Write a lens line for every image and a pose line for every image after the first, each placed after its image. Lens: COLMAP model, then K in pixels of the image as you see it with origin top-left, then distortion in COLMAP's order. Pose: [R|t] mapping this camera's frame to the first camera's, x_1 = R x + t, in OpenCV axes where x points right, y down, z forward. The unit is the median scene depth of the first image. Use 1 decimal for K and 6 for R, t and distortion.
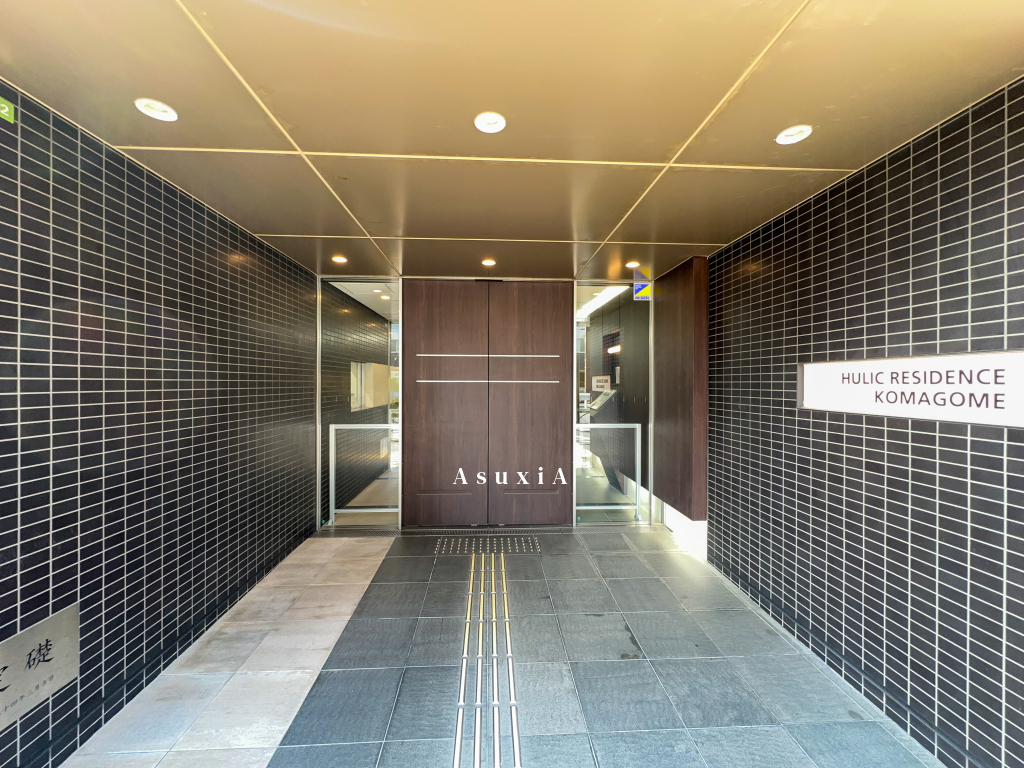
lens RADIAL K [[408.7, 0, 512.0], [0, 408.7, 384.0], [0, 0, 1]] dist [-0.000530, -0.000129]
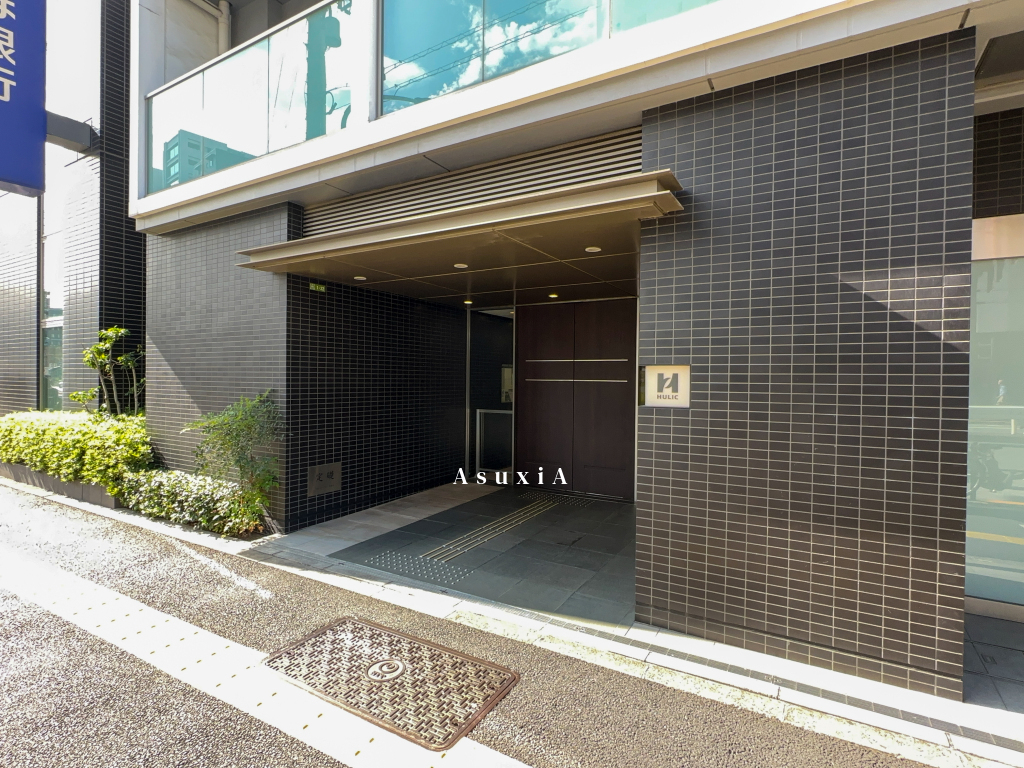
lens RADIAL K [[522.8, 0, 512.0], [0, 522.8, 384.0], [0, 0, 1]] dist [-0.001433, -0.000294]
pose [[0.834517, 0.012825, -0.550832, 1.372267], [-0.011269, 0.999917, 0.006208, -0.005284], [0.550866, 0.001027, 0.834593, -0.971717]]
